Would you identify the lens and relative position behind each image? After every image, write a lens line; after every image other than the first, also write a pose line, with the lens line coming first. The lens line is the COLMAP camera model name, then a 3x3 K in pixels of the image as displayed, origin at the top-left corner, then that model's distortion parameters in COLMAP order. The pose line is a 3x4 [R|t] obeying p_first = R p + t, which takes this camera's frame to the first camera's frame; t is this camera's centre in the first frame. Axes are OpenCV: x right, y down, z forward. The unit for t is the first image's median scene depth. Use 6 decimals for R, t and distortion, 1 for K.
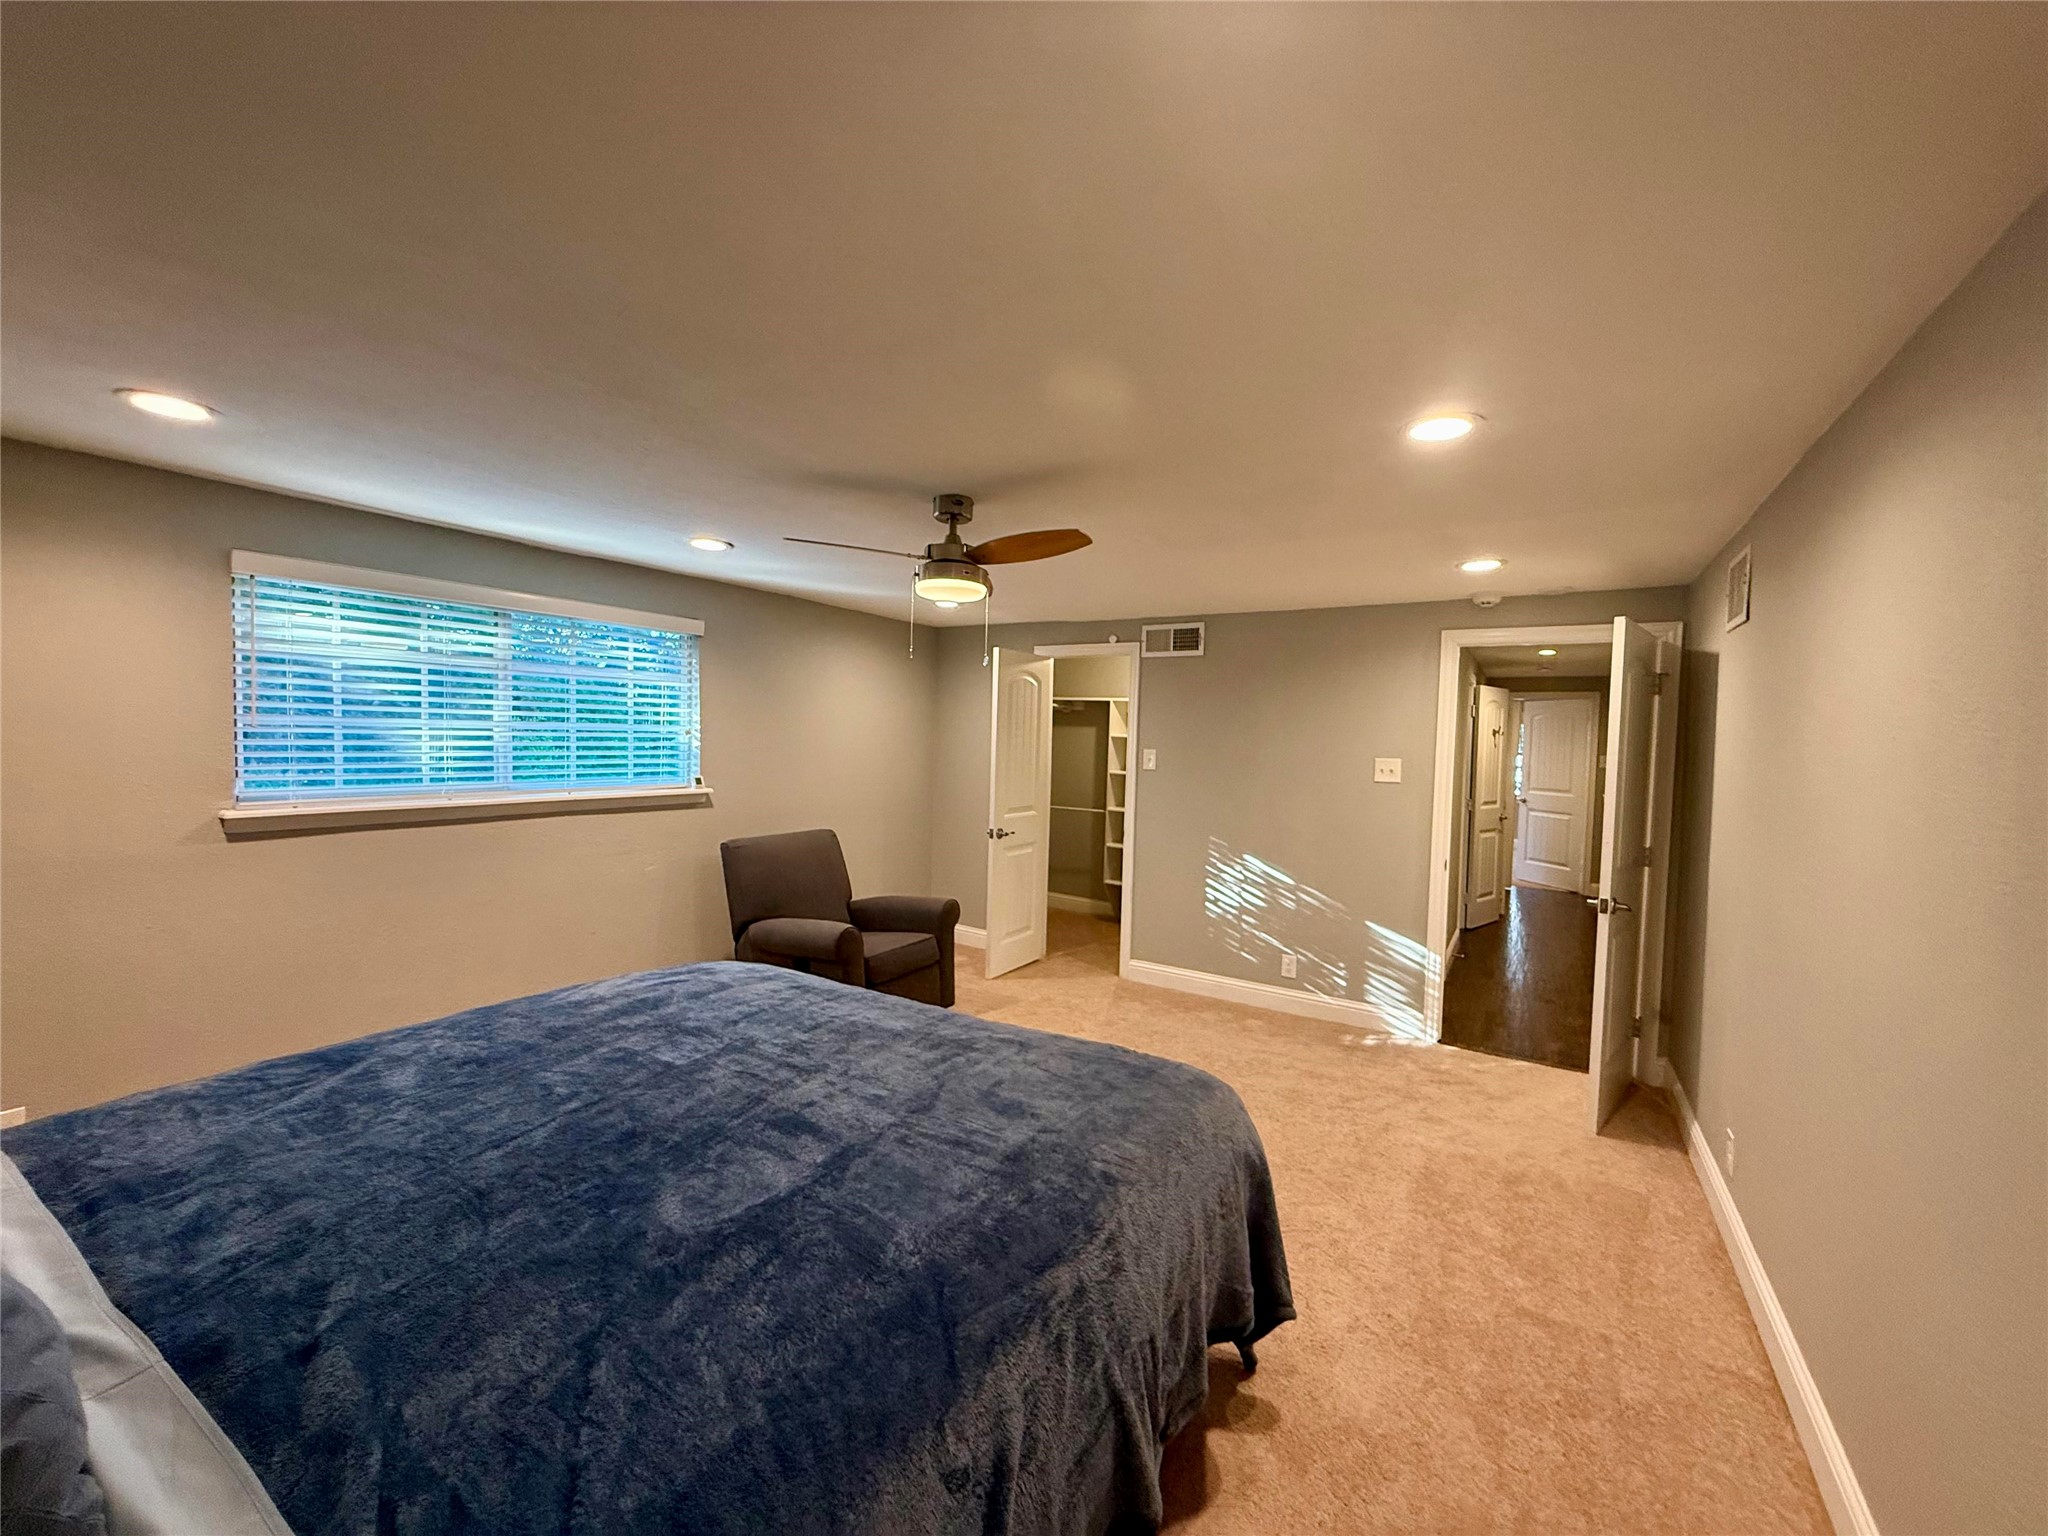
lens RADIAL K [[815.1, 0, 1021.8], [0, 815.1, 777.2], [0, 0, 1]] dist [-0.000392, 0.000276]
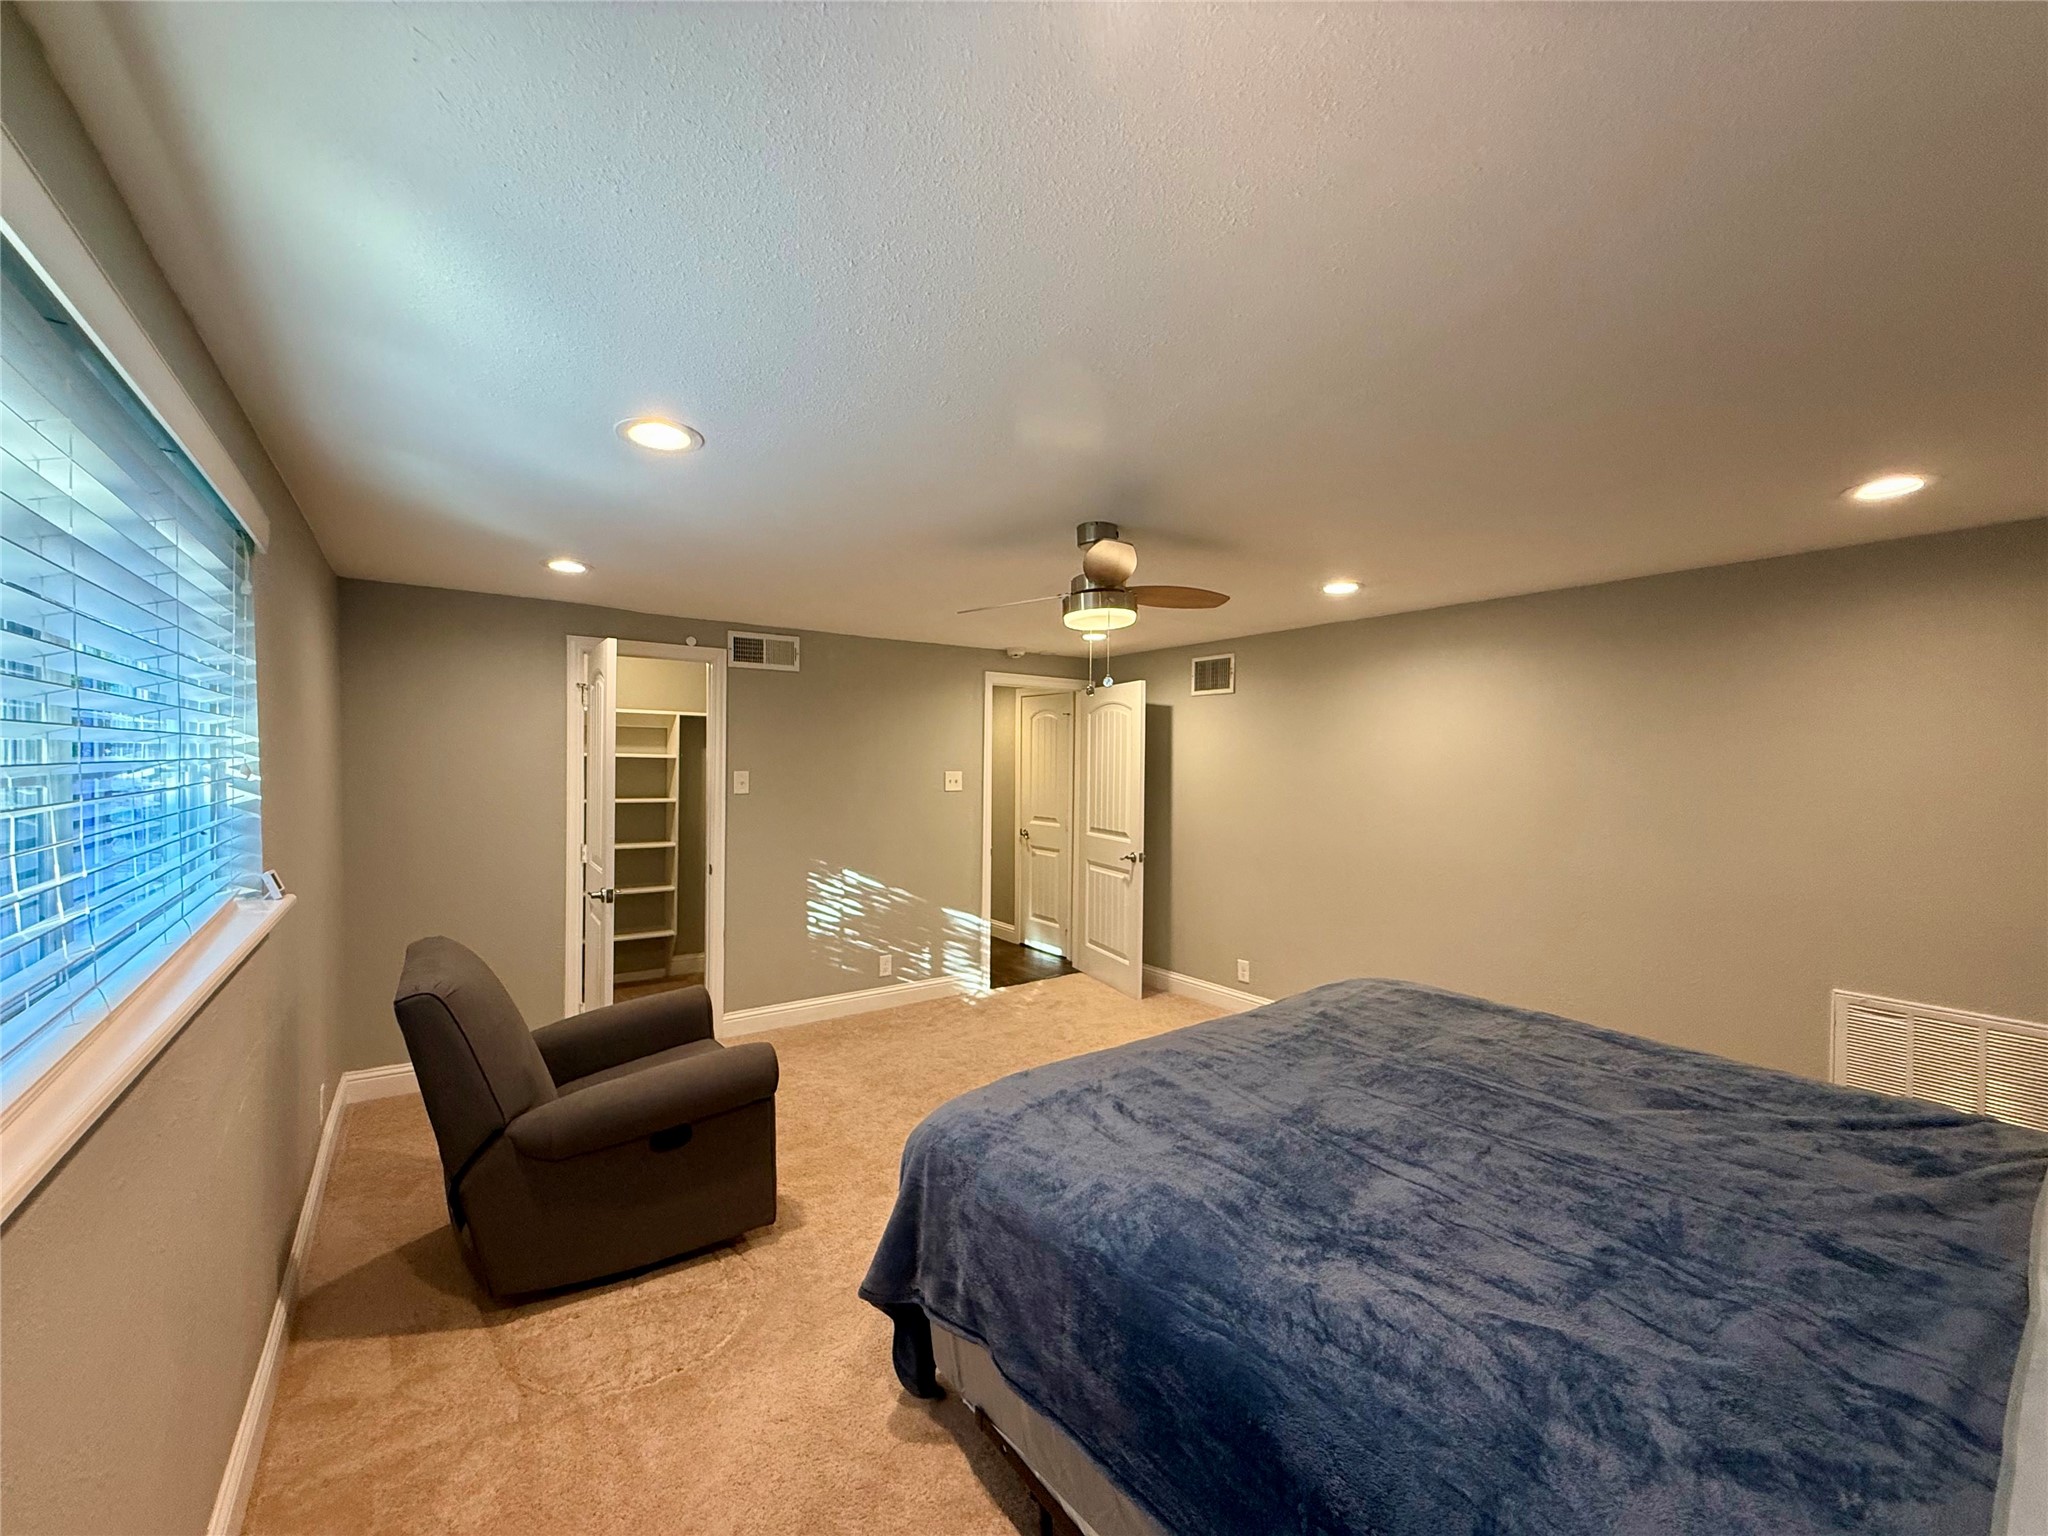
lens RADIAL K [[815.1, 0, 1029.6], [0, 815.1, 762.9], [0, 0, 1]] dist [-0.000392, 0.000276]
pose [[0.375908, -0.028890, 0.926206, -0.638287], [0.045881, 0.998868, 0.012535, -0.045133], [-0.925520, 0.037783, 0.376808, 0.429333]]
